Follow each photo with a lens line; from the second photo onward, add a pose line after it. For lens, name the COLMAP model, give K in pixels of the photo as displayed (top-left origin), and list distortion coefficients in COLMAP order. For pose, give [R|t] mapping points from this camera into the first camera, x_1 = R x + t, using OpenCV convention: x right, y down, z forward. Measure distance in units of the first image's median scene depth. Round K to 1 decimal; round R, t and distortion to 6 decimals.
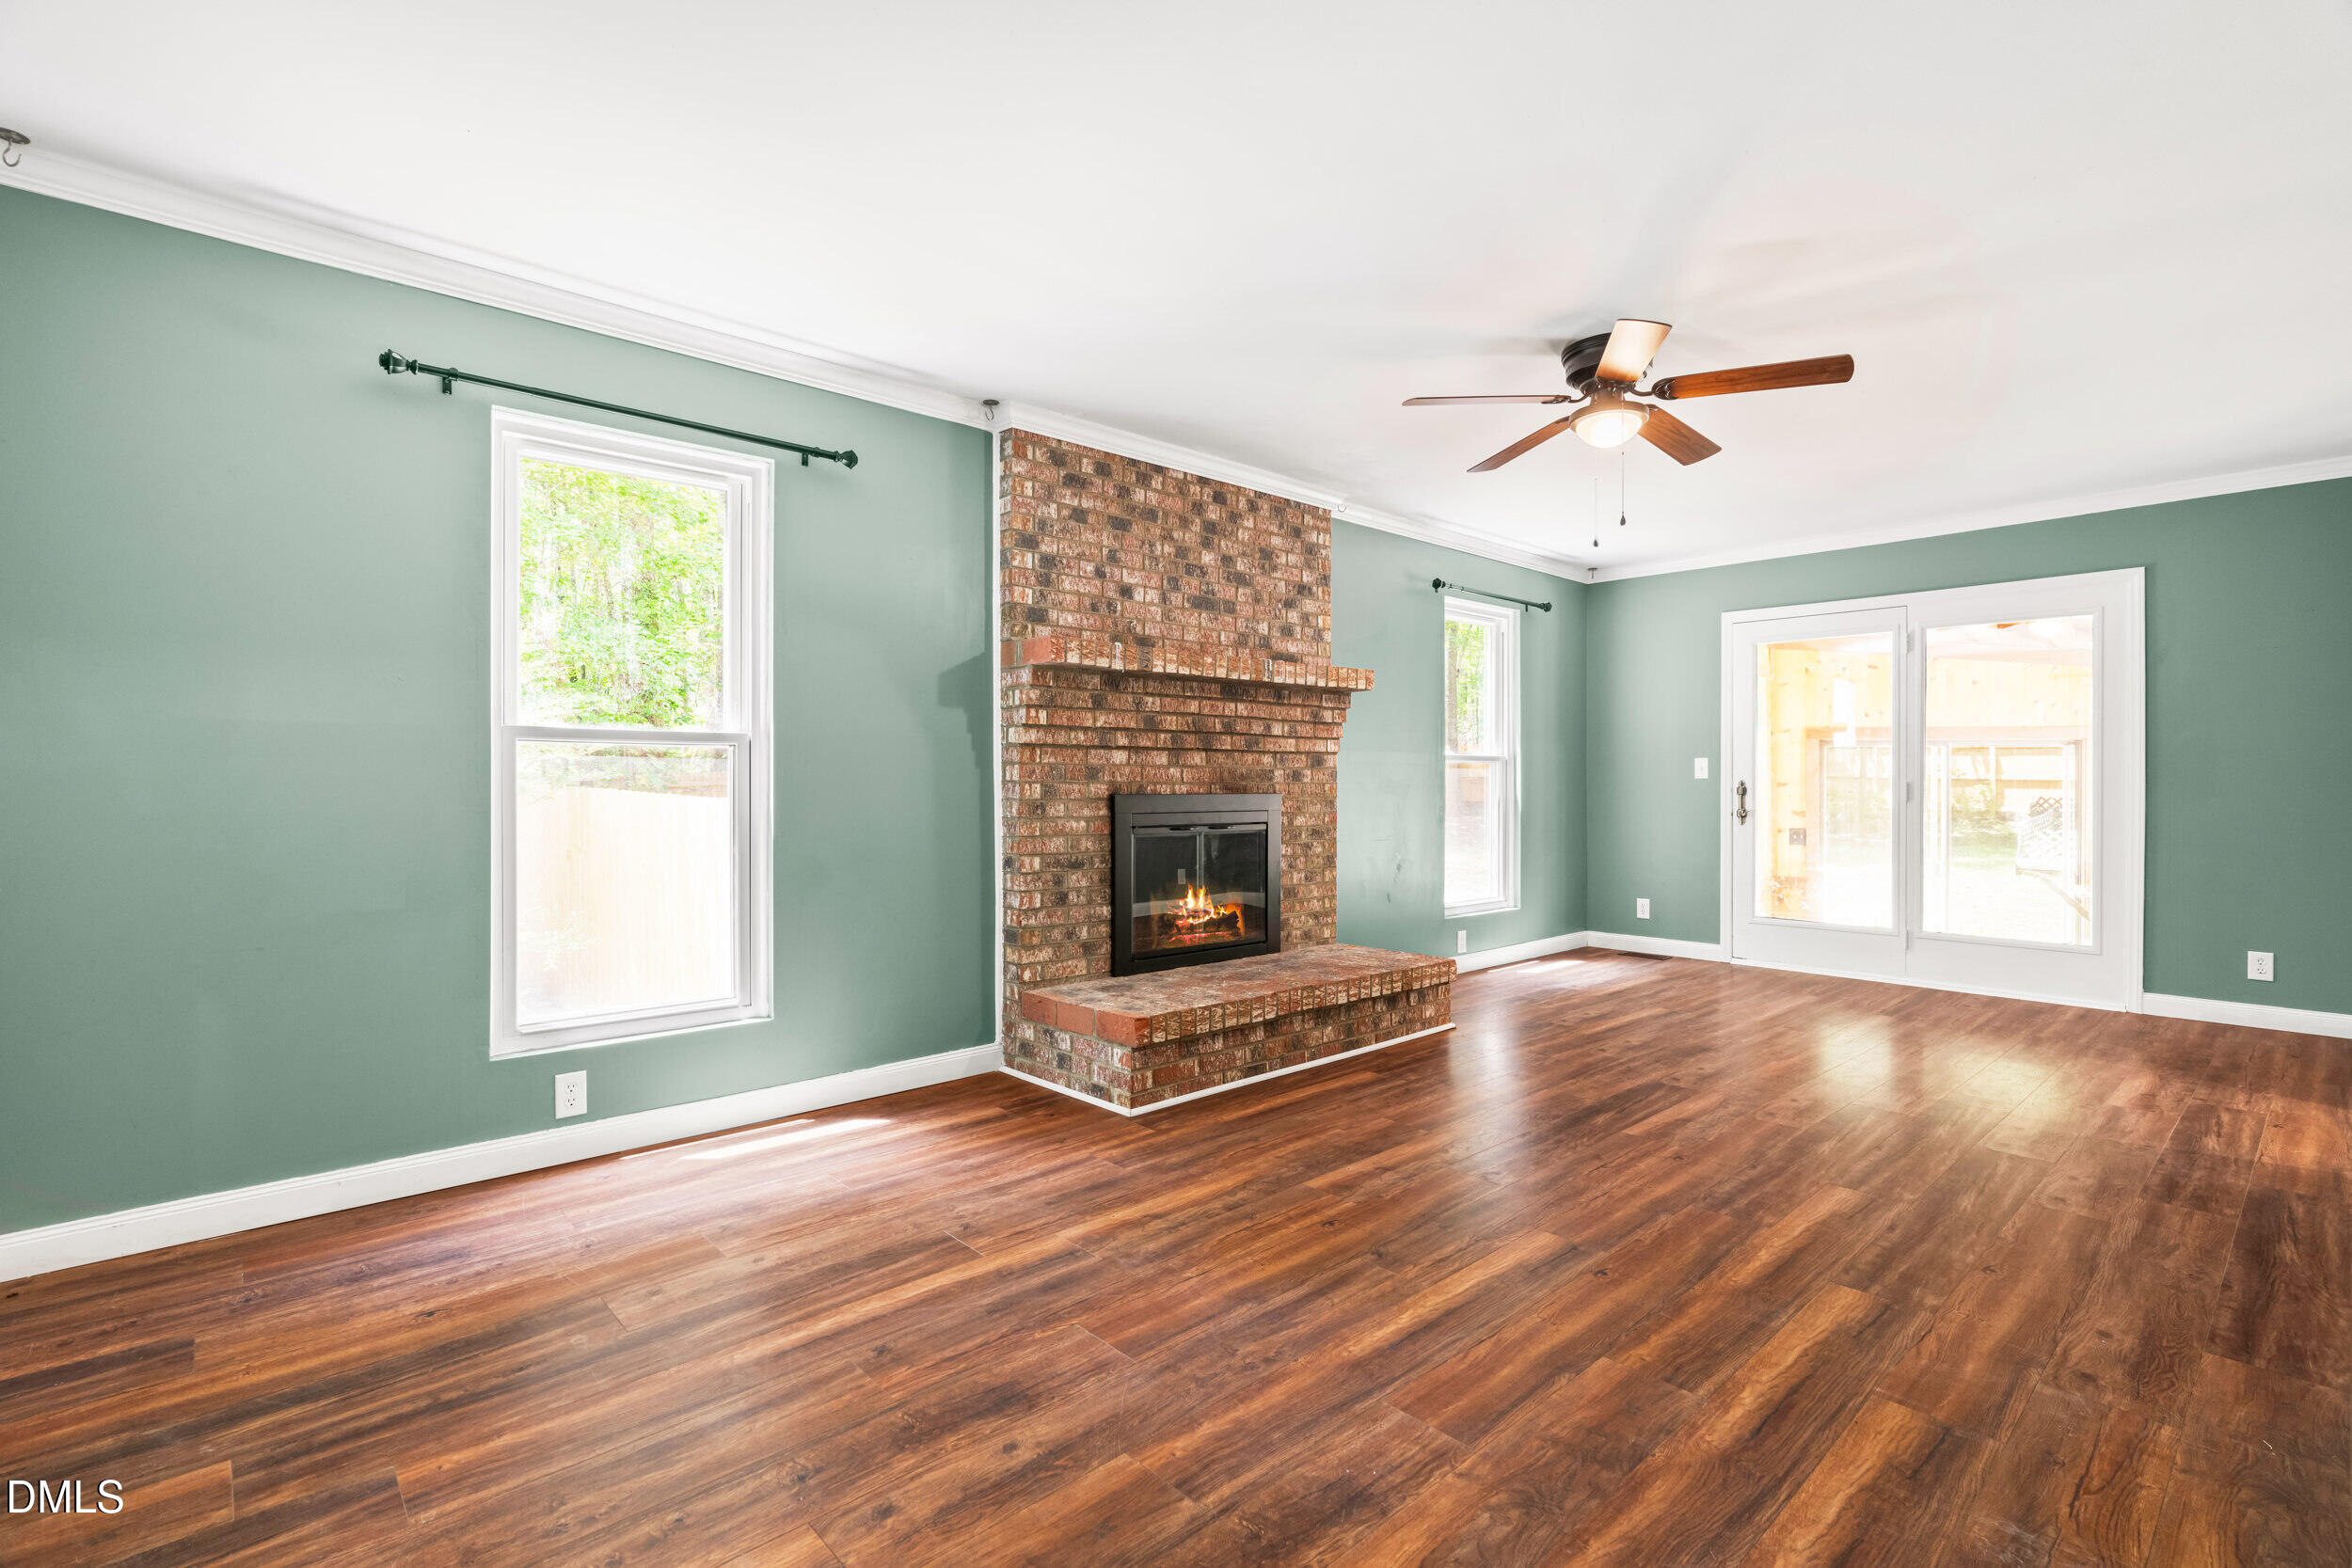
lens RADIAL K [[1083.6, 0, 1171.4], [0, 1083.6, 783.5], [0, 0, 1]] dist [-0.014536, 0.005124]
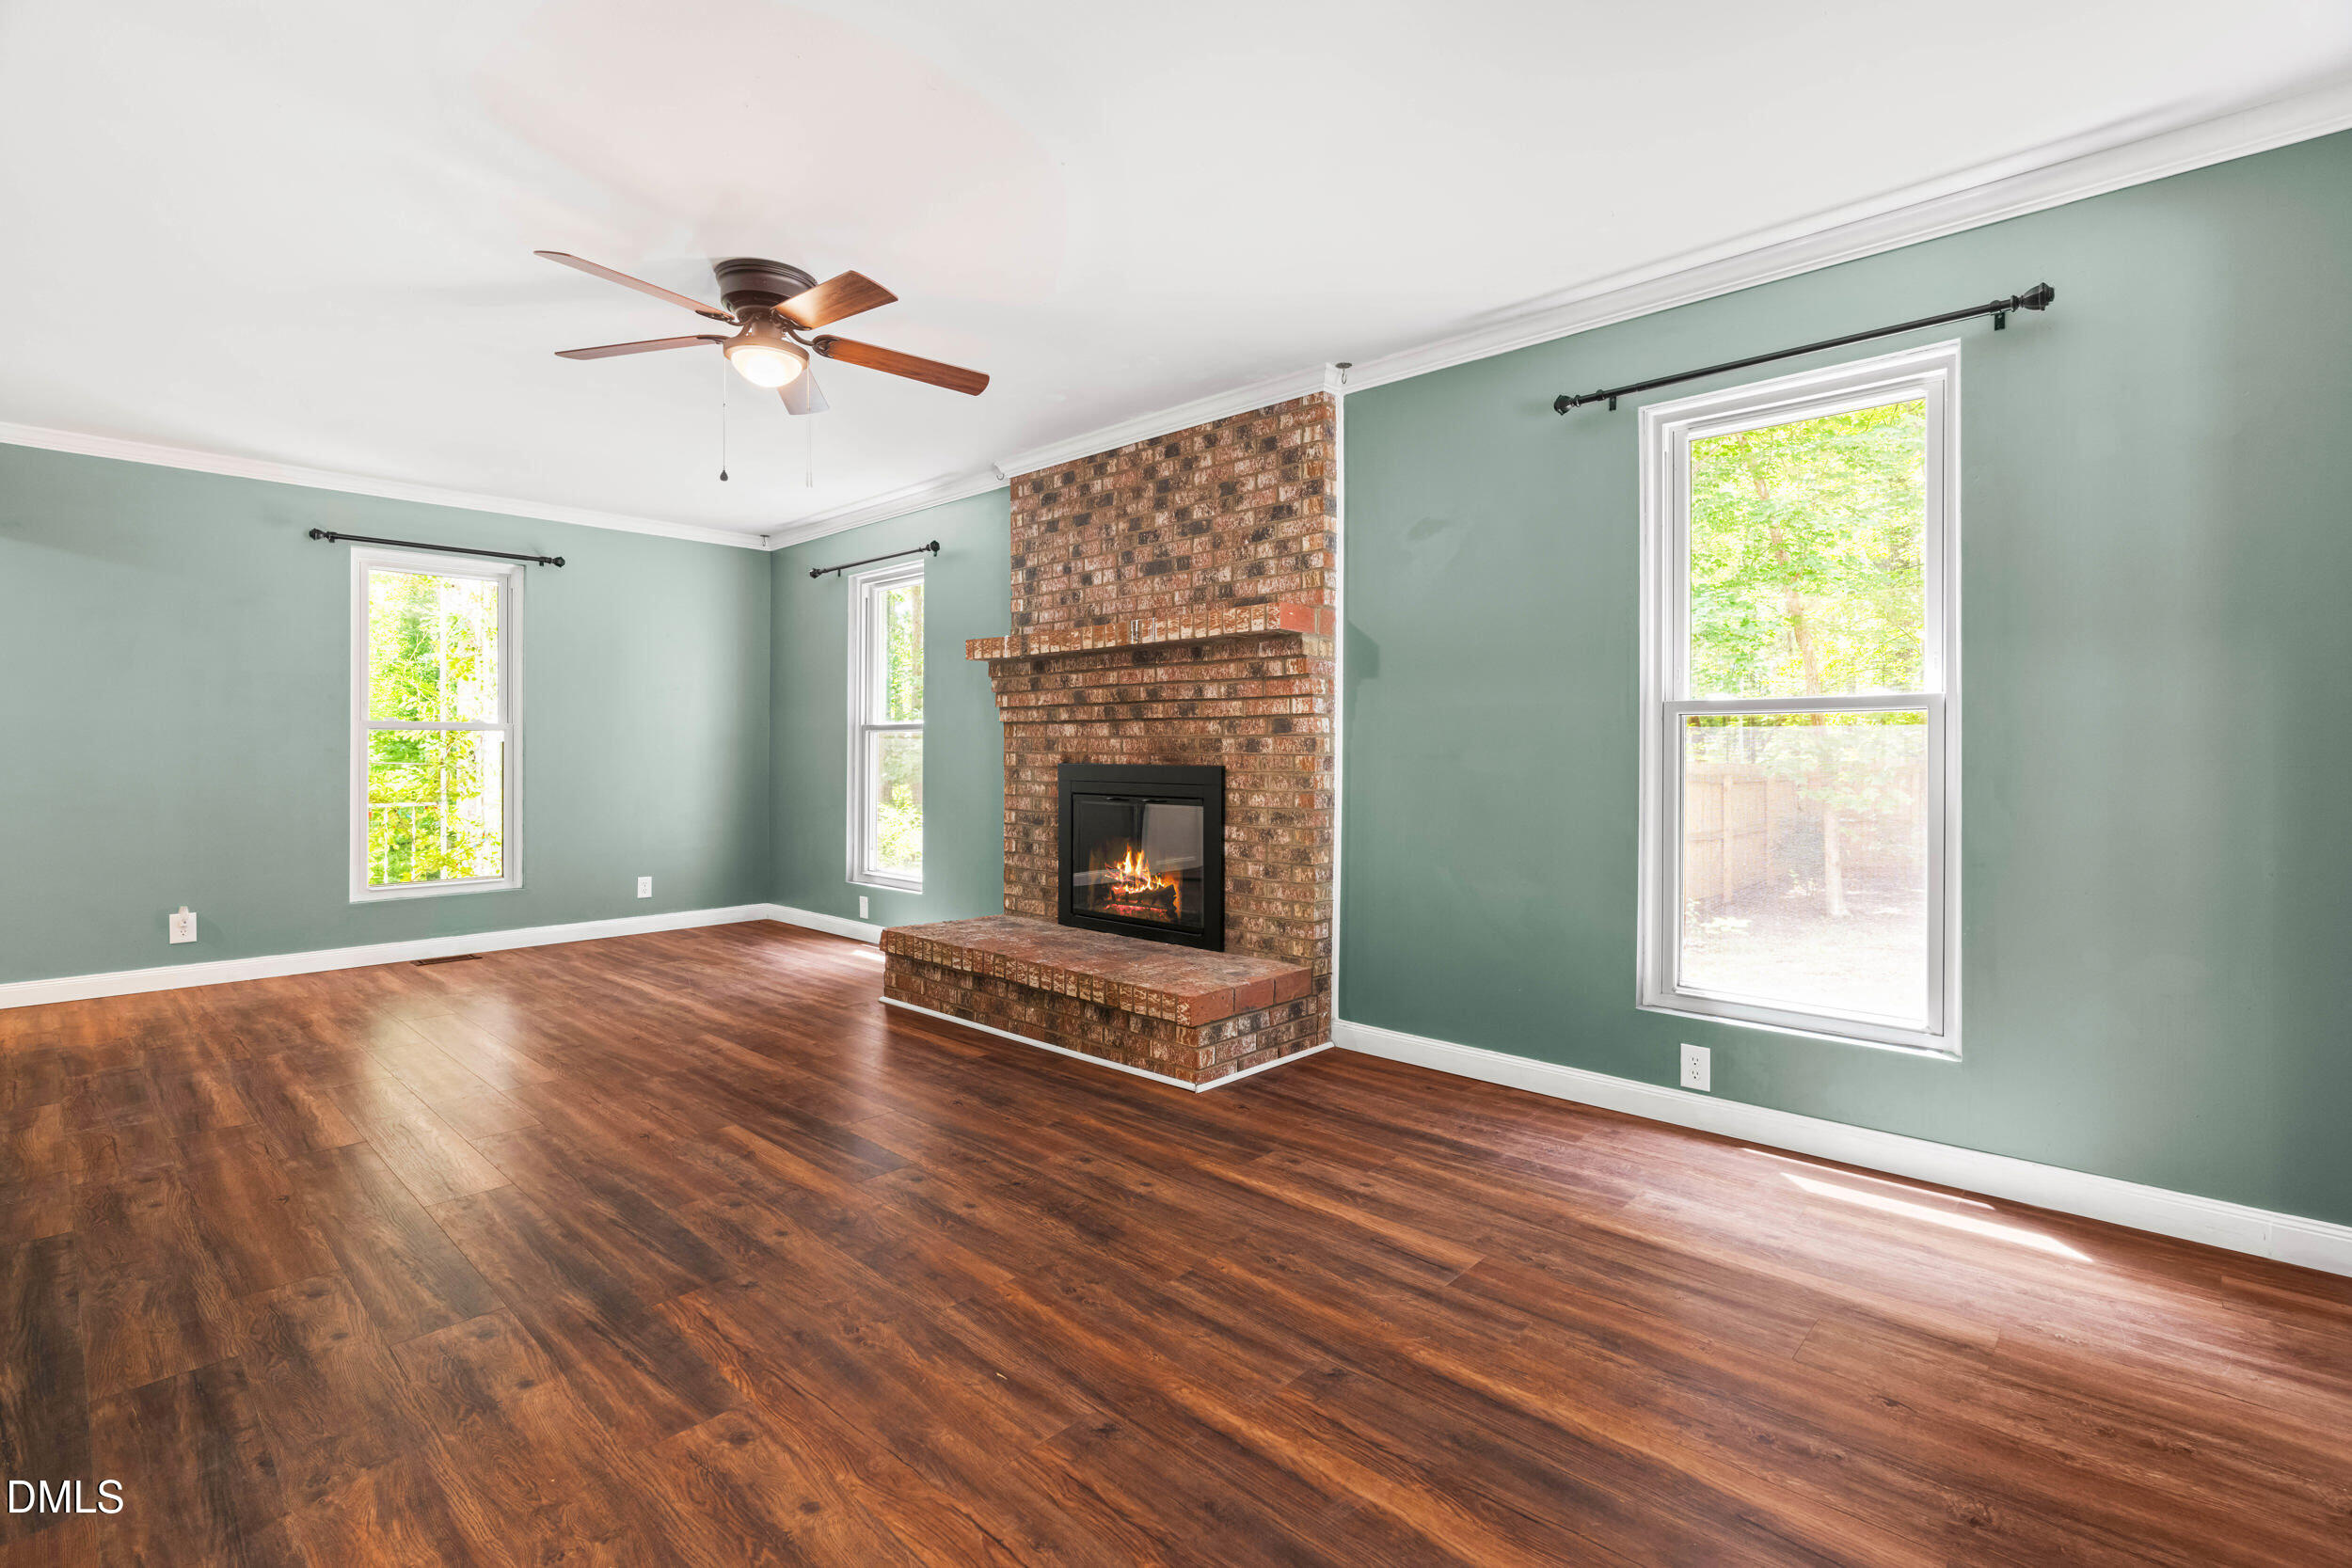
lens RADIAL K [[1096.4, 0, 1179.4], [0, 1096.4, 751.4], [0, 0, 1]] dist [-0.004192, 0.001097]
pose [[0.072937, -0.002142, -0.997334, 1.058051], [-0.004575, 0.999986, -0.002482, -0.000084], [0.997326, 0.004744, 0.072926, 0.998077]]
